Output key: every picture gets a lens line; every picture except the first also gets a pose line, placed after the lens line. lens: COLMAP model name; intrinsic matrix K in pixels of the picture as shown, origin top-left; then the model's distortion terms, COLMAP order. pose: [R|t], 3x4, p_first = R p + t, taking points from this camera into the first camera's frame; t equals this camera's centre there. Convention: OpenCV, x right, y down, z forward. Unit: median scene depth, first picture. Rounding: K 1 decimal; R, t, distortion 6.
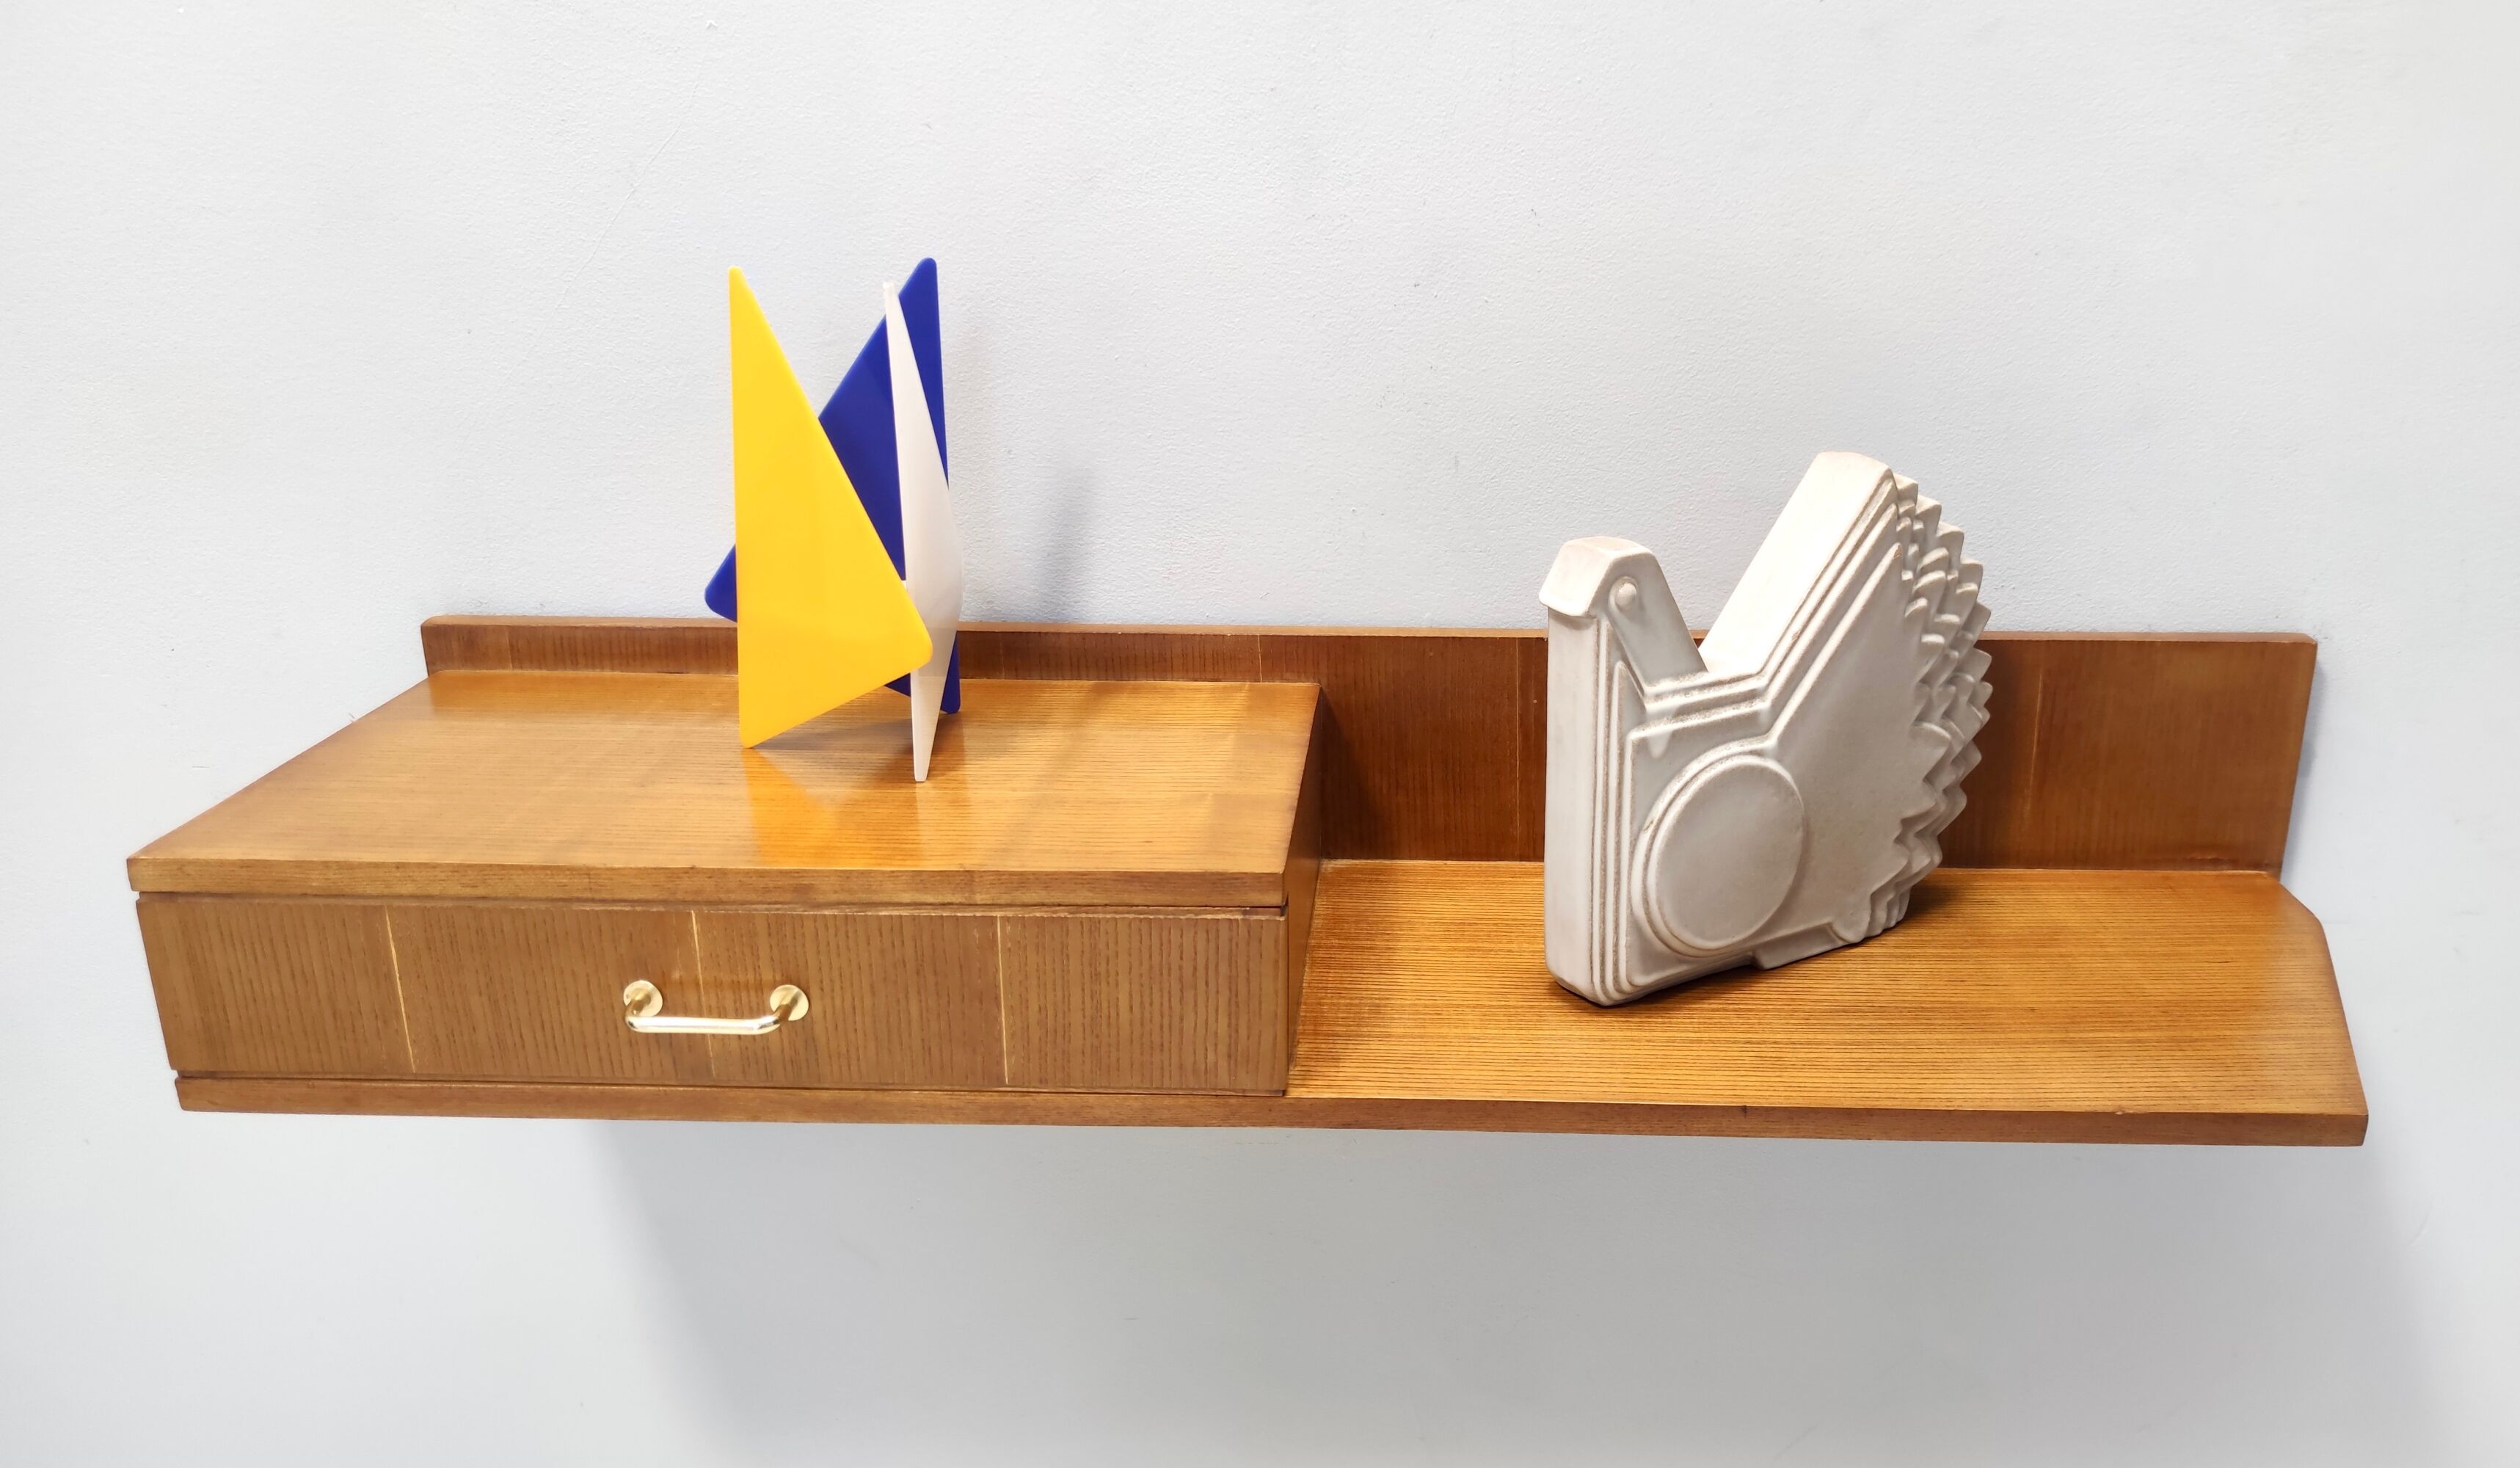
lens RADIAL K [[1970.4, 0, 1364.6], [0, 1970.4, 794.5], [0, 0, 1]] dist [0.067020, -0.051852]
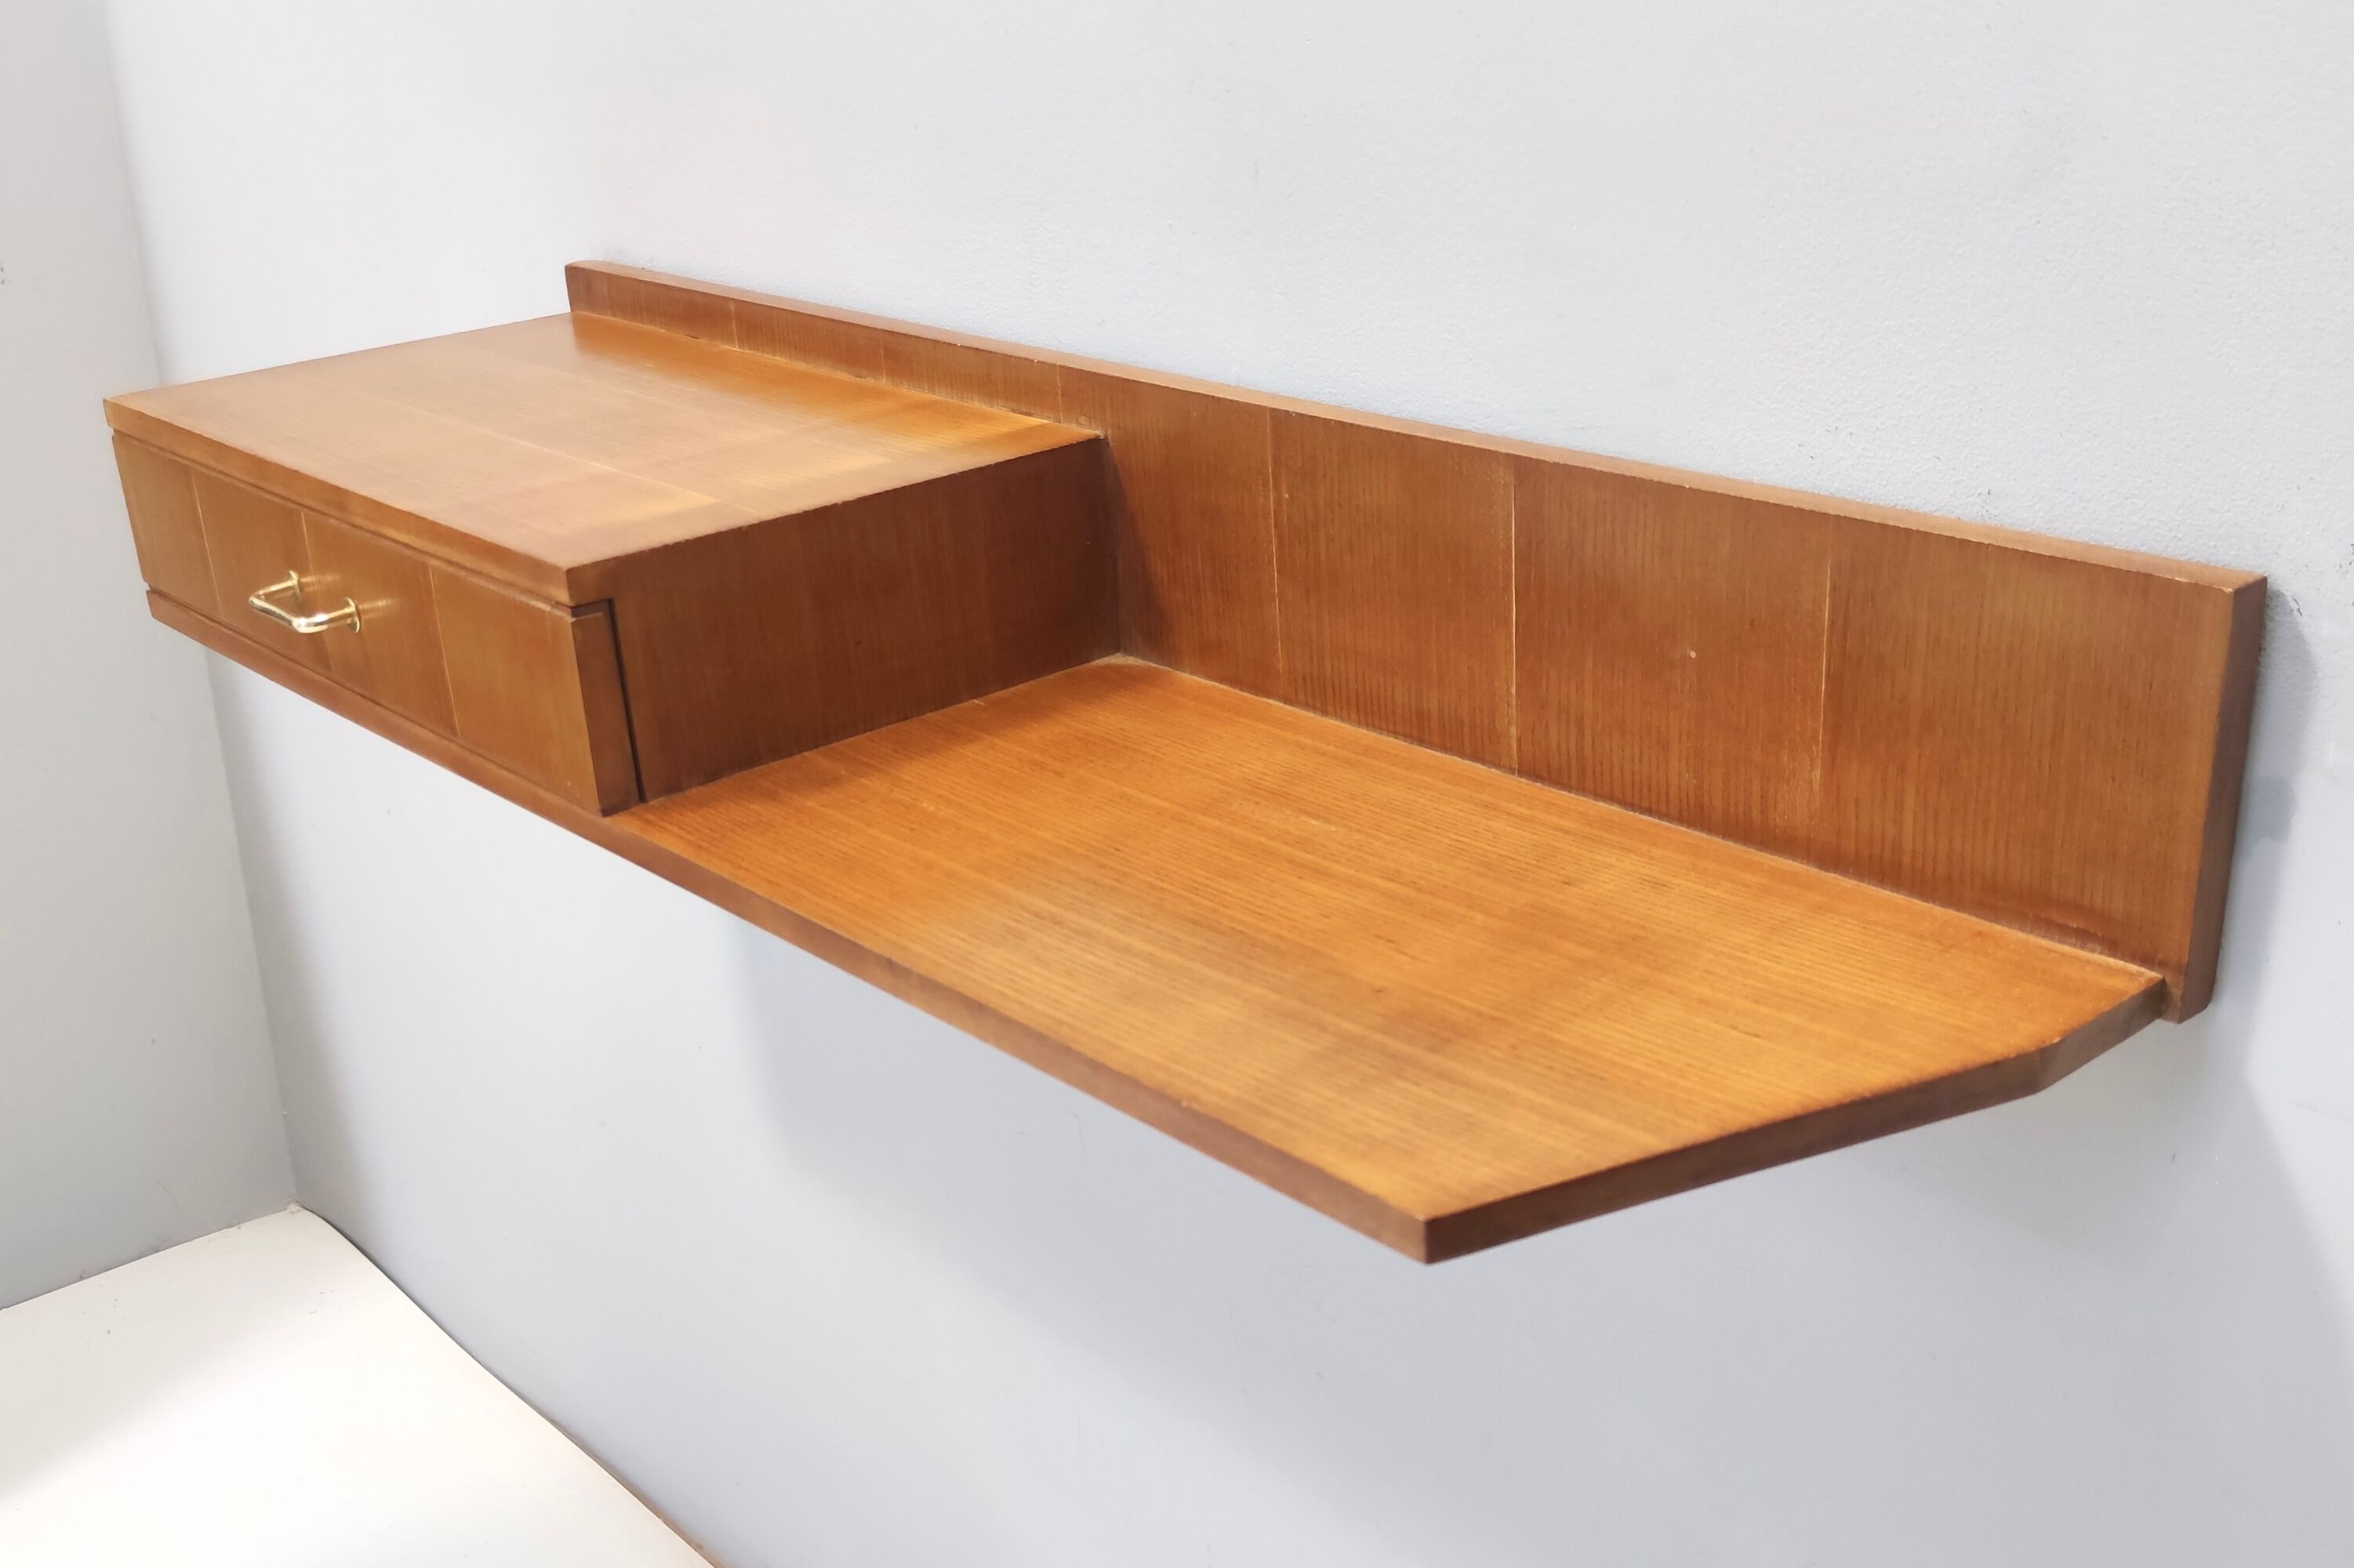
lens RADIAL K [[2510.9, 0, 1166.2], [0, 2510.9, 903.1], [0, 0, 1]] dist [0.098038, 0.000000]
pose [[0.683182, 0.261925, -0.681658, 0.959734], [-0.197908, 0.964937, 0.172423, -0.067129], [0.702919, 0.017110, 0.711064, 0.328115]]
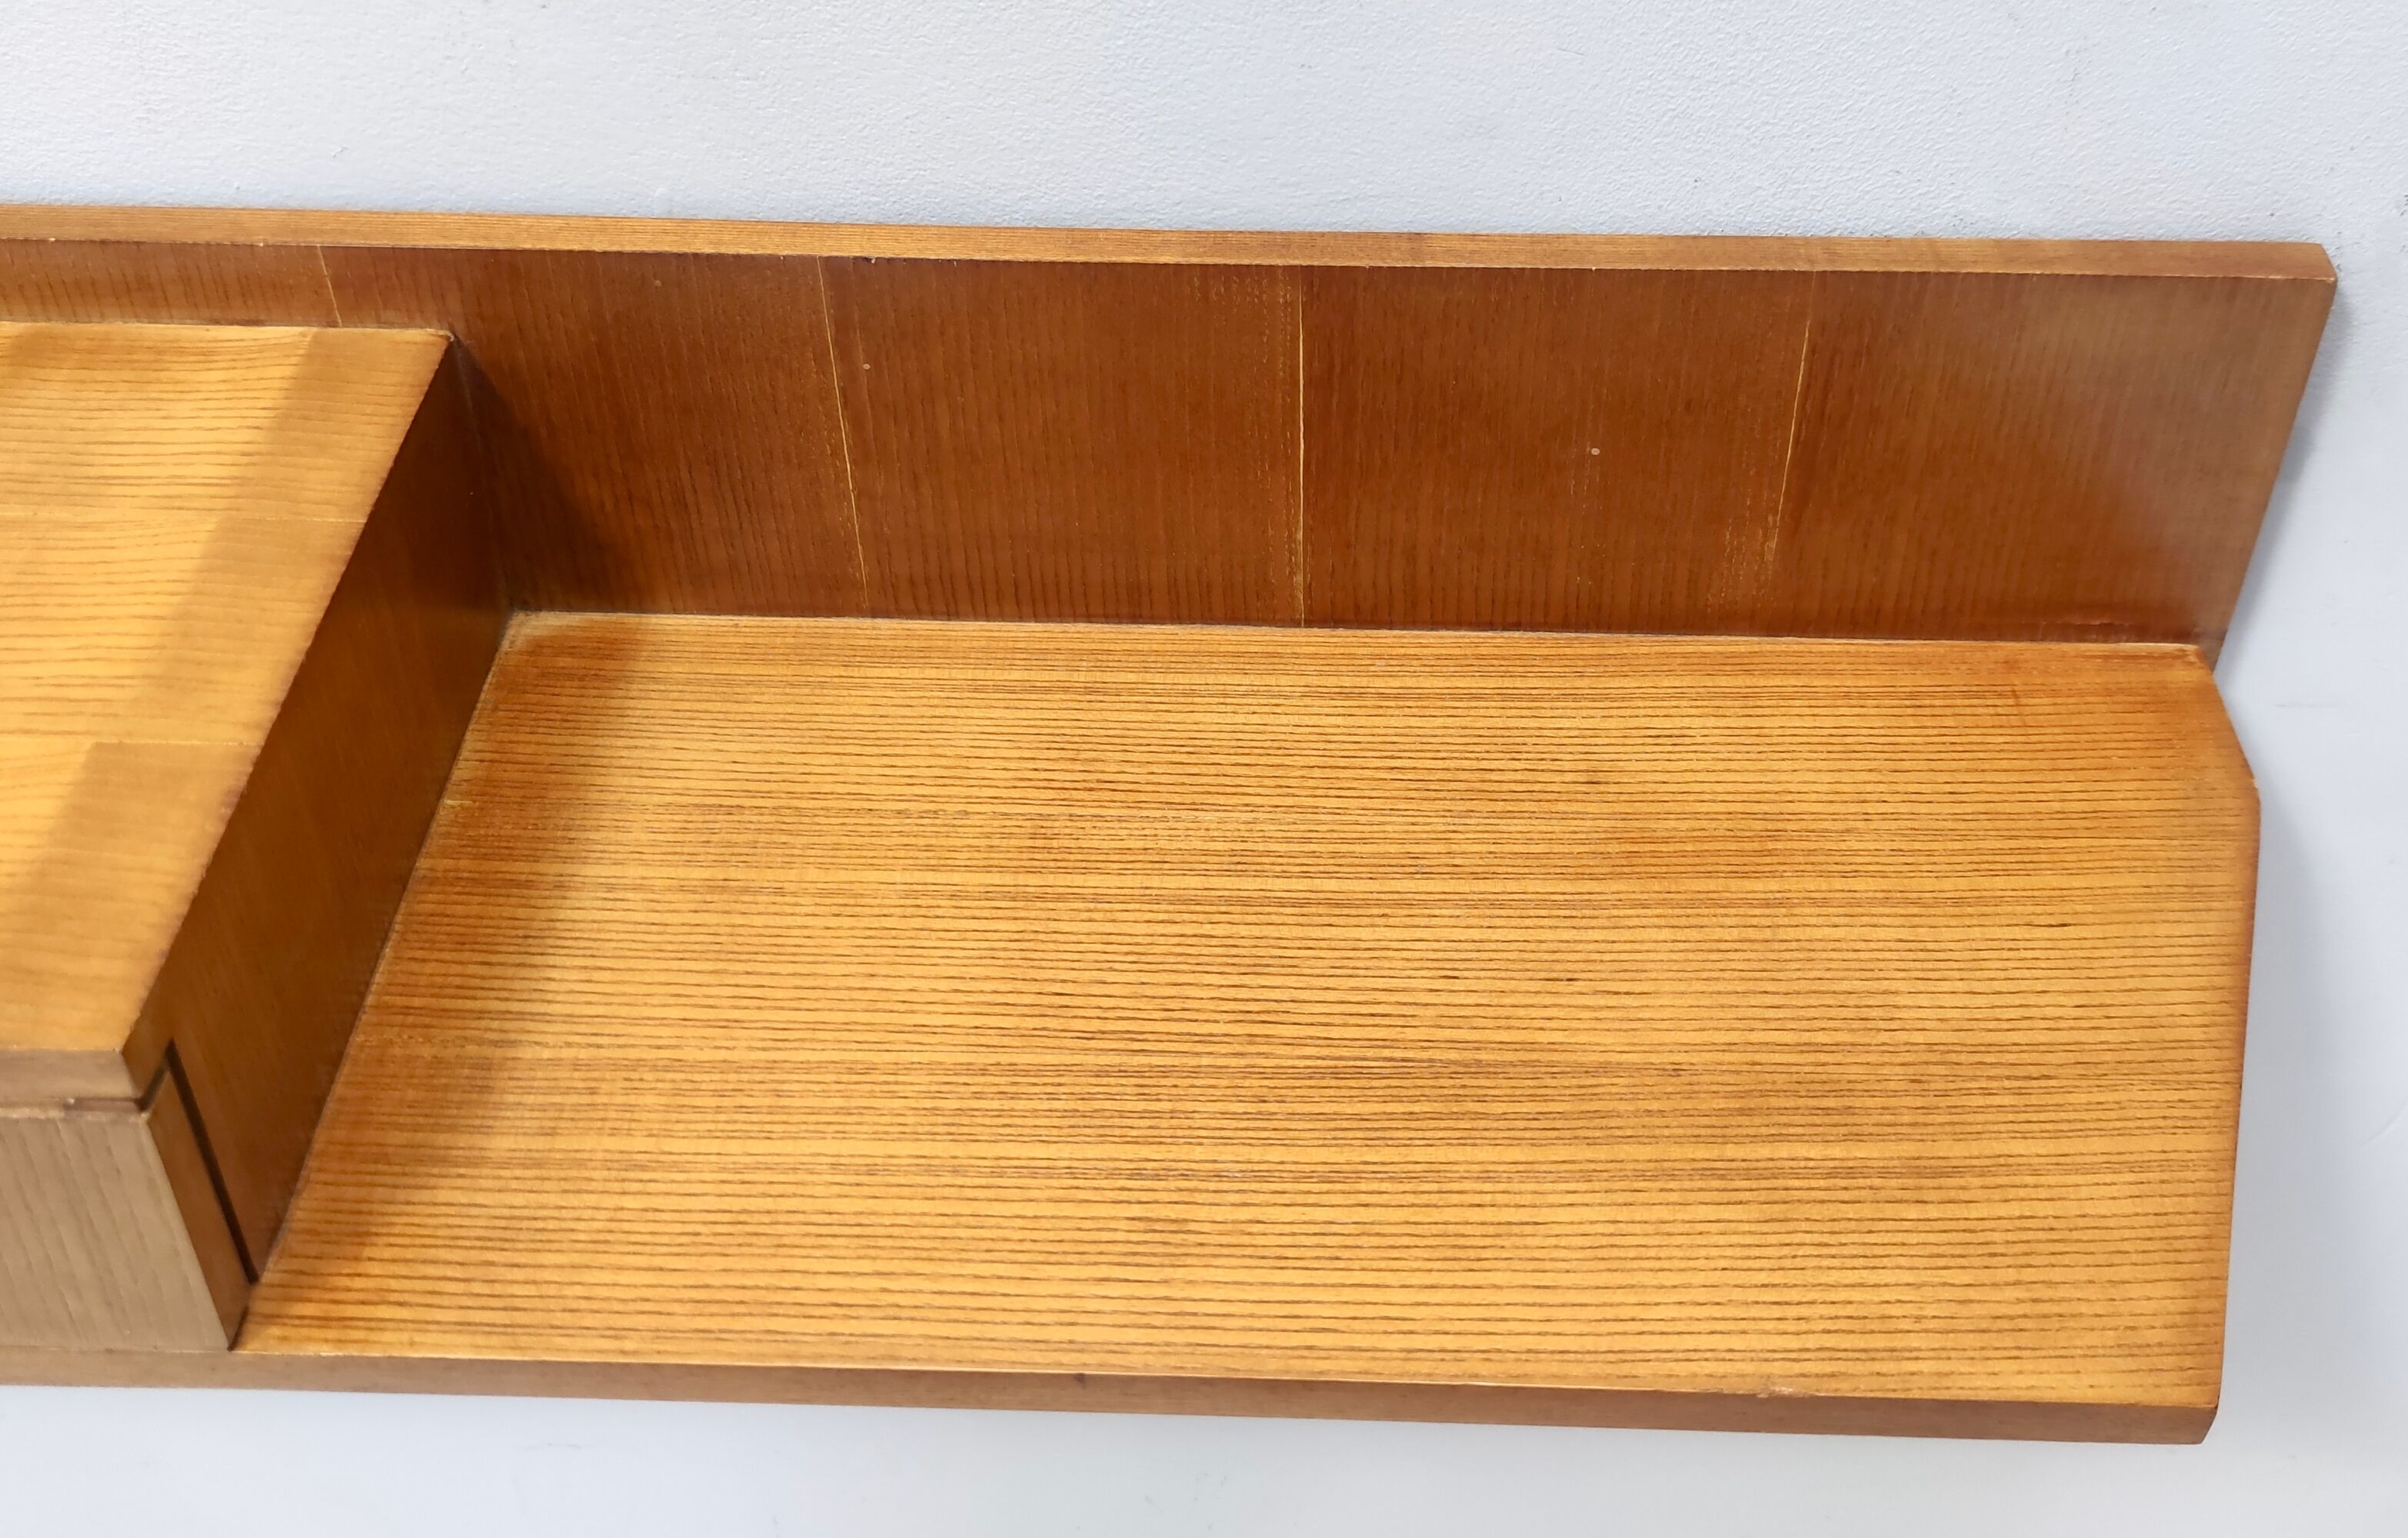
lens RADIAL K [[2643.5, 0, 1181.1], [0, 2643.5, 649.6], [0, 0, 1]] dist [0.082614, 0.000000]
pose [[0.999979, 0.000252, -0.006419, 0.219551], [0.001952, 0.940076, 0.340959, -0.272617], [0.006120, -0.340964, 0.940056, 0.373528]]
